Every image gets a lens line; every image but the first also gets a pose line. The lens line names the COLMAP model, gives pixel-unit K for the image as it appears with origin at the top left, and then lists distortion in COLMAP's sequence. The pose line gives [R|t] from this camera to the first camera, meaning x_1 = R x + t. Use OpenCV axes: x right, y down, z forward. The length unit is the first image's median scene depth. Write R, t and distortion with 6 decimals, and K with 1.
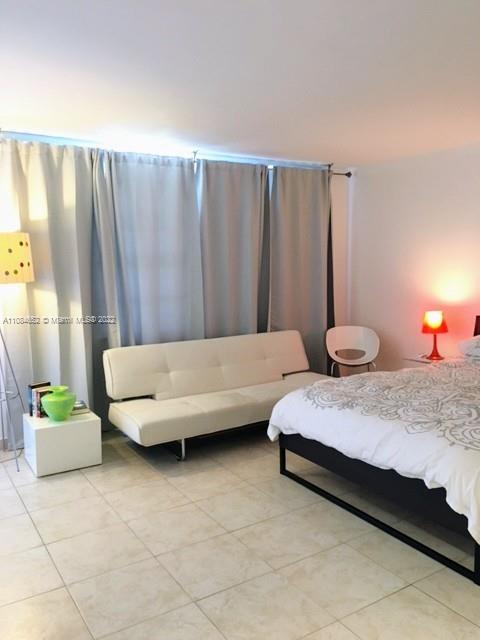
lens RADIAL K [[540.8, 0, 240.1], [0, 540.8, 319.0], [0, 0, 1]] dist [0.013551, -0.026373]
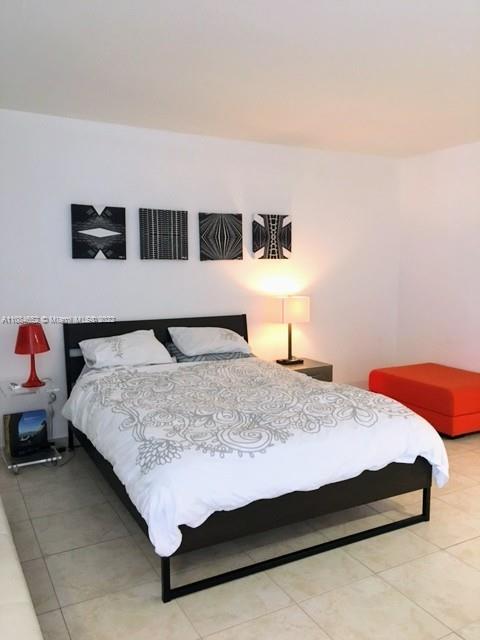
lens RADIAL K [[540.8, 0, 239.8], [0, 540.8, 320.5], [0, 0, 1]] dist [0.013551, -0.026373]
pose [[0.068488, -0.095978, 0.993025, -0.578177], [0.113260, 0.989675, 0.087842, -0.081819], [-0.991202, 0.106454, 0.078651, 0.982366]]
